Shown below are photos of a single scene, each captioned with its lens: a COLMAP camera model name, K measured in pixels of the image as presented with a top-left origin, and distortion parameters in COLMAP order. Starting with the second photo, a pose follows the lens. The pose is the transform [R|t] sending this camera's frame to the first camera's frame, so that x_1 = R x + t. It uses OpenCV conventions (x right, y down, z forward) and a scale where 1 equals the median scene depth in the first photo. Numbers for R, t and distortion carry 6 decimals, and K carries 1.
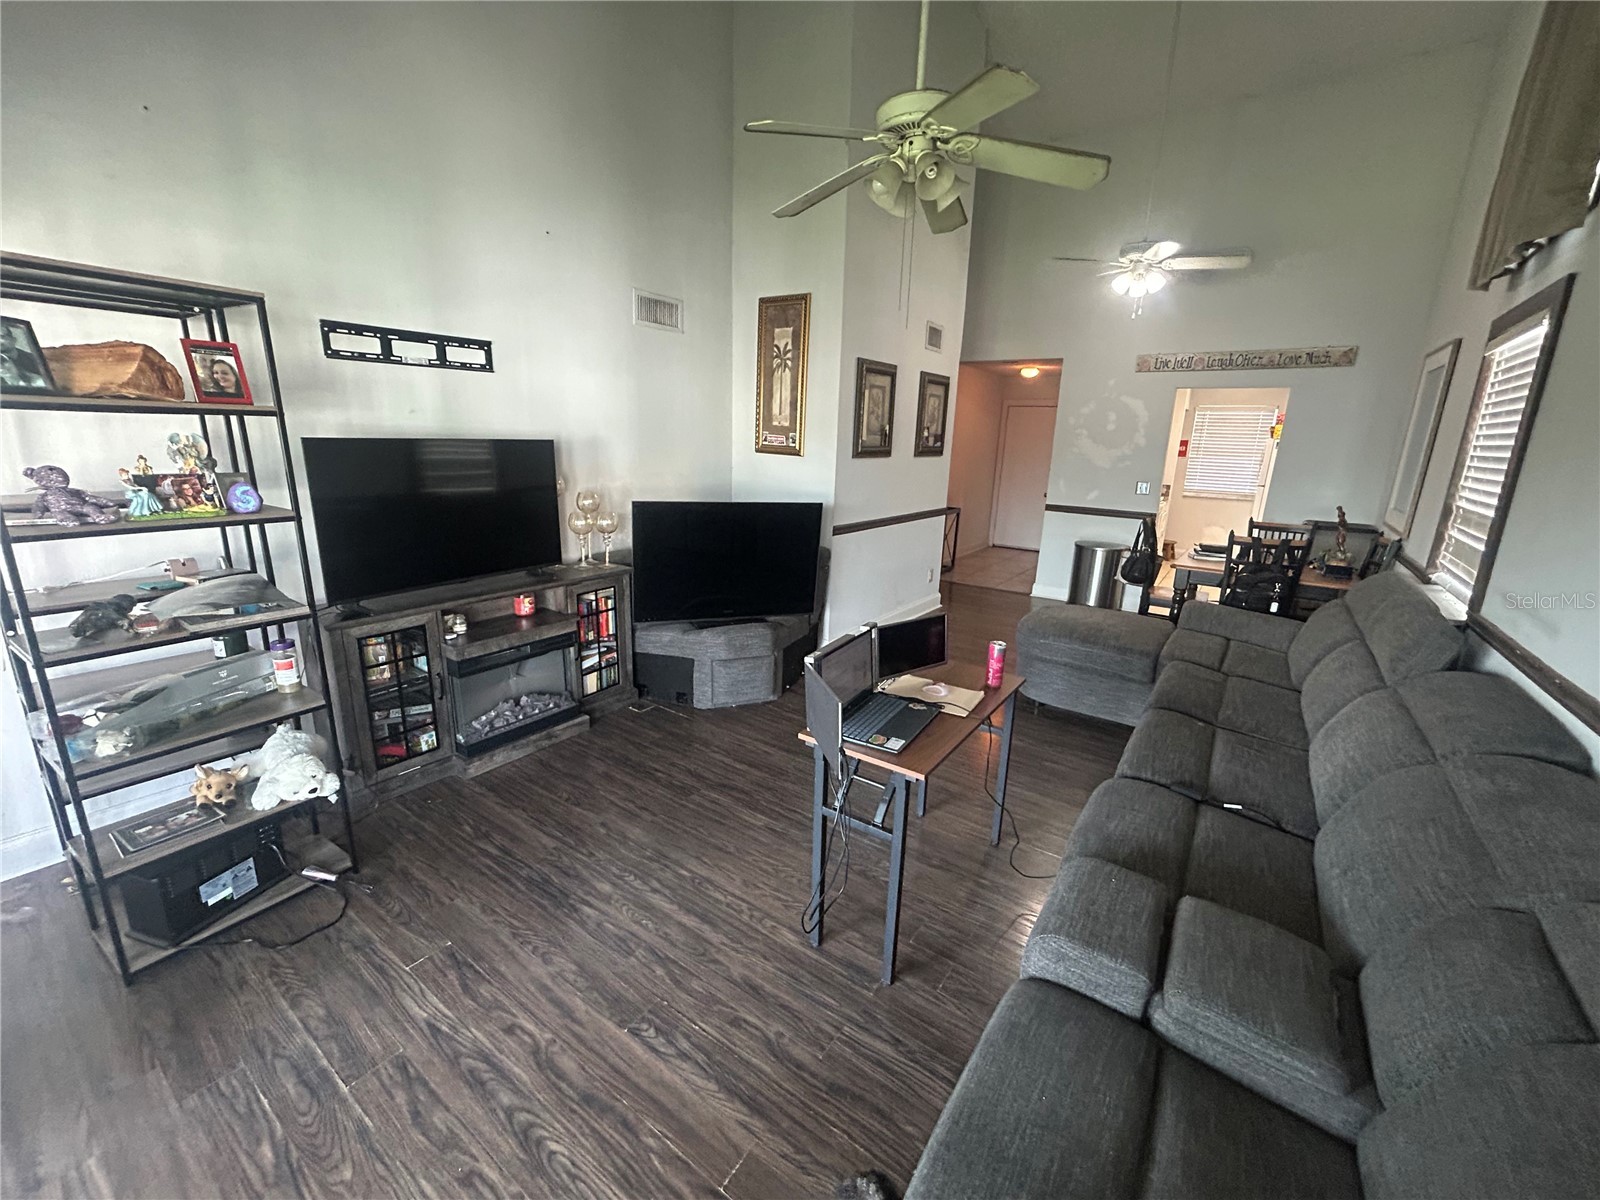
lens RADIAL K [[648.7, 0, 797.0], [0, 648.7, 602.1], [0, 0, 1]] dist [-0.001962, -0.000466]
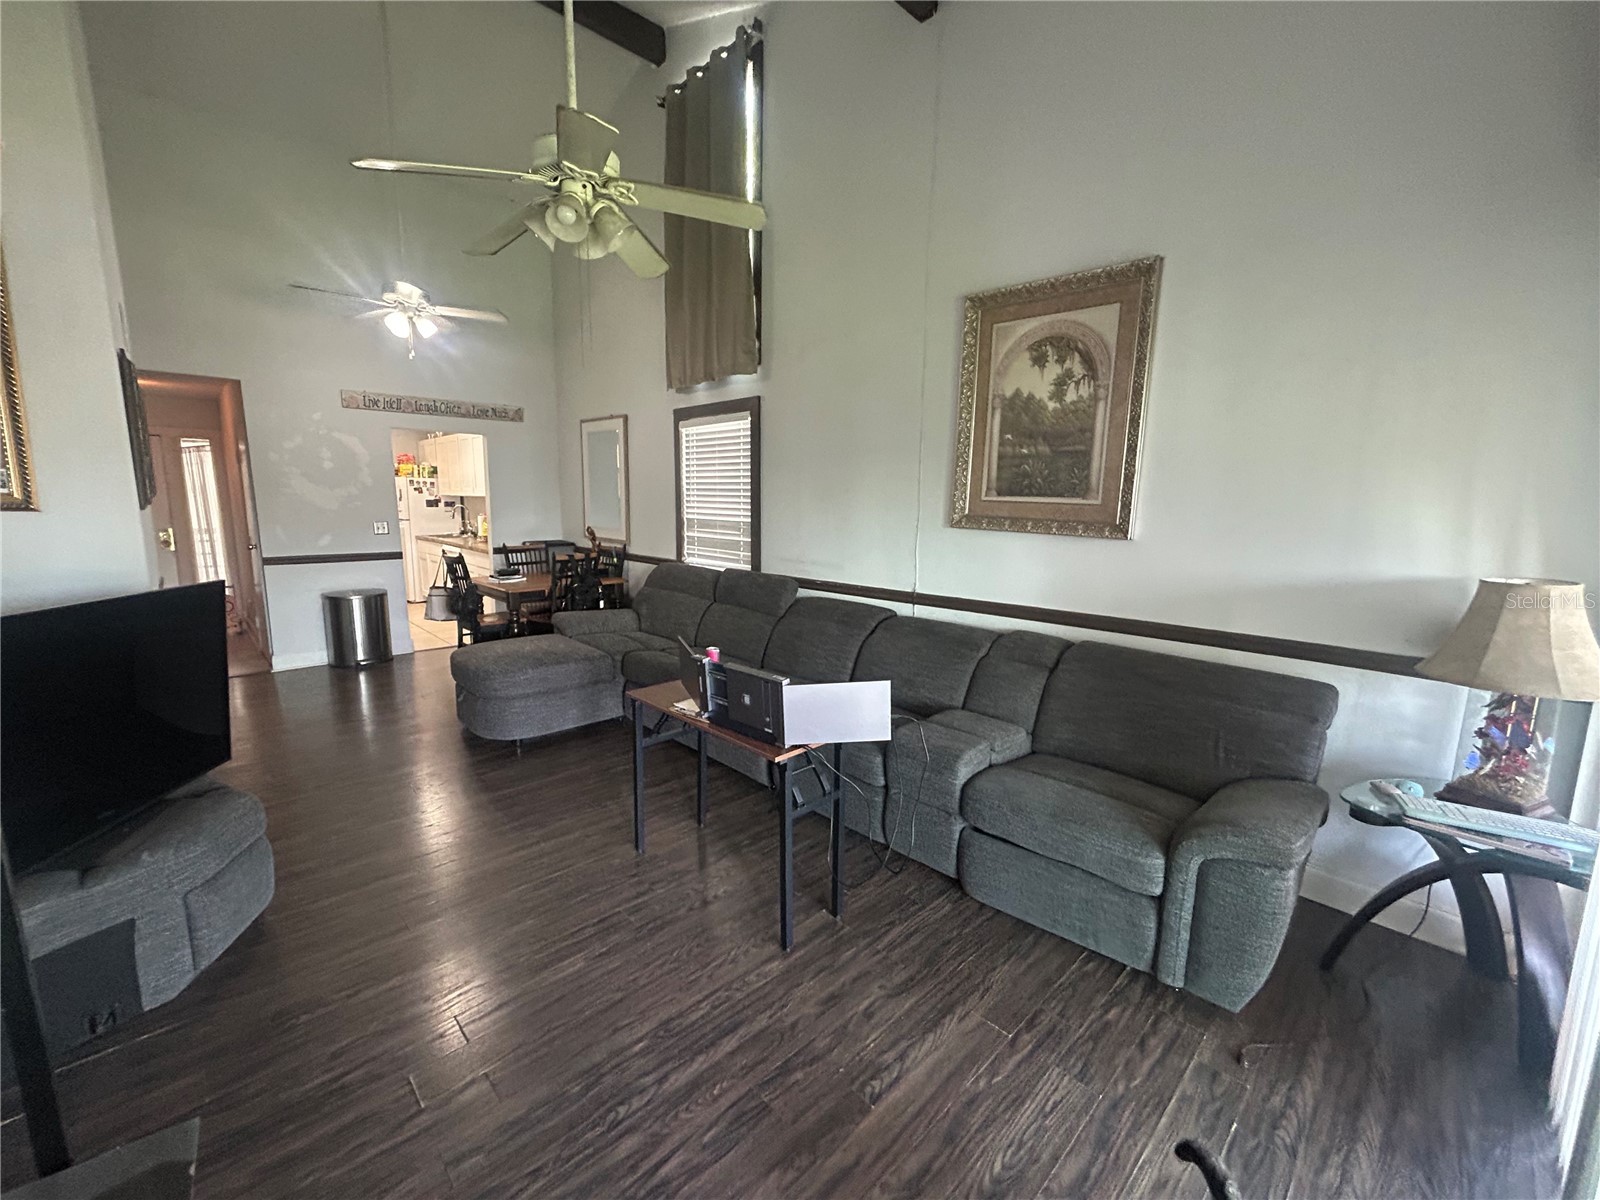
lens RADIAL K [[648.7, 0, 797.0], [0, 648.7, 602.1], [0, 0, 1]] dist [-0.001962, -0.000466]
pose [[0.185648, -0.186039, 0.964844, -0.824335], [0.238544, 0.961073, 0.139413, -0.152691], [-0.953222, 0.204276, 0.222799, 0.586643]]
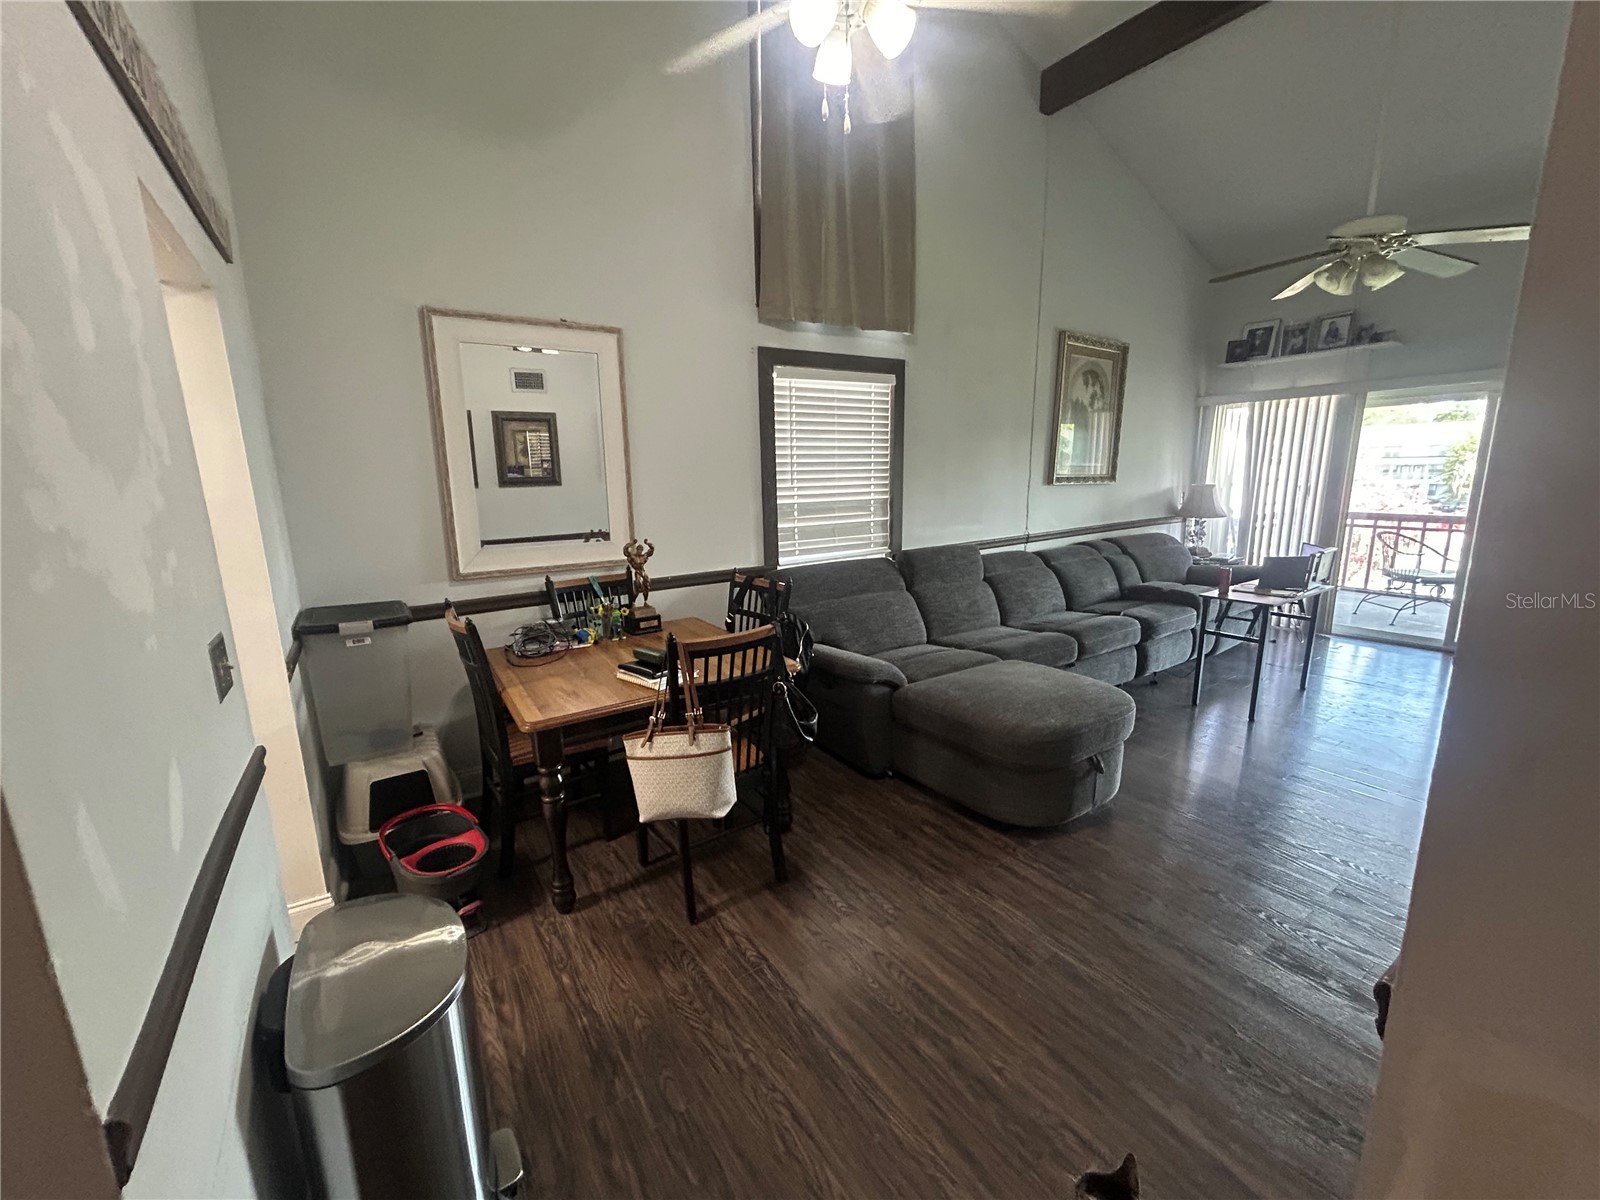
lens RADIAL K [[648.7, 0, 797.0], [0, 648.7, 602.1], [0, 0, 1]] dist [-0.001962, -0.000466]
pose [[-0.934486, -0.084759, 0.345763, 0.807284], [0.080073, 0.896314, 0.436131, -0.731952], [-0.346878, 0.435244, -0.830806, 2.984361]]
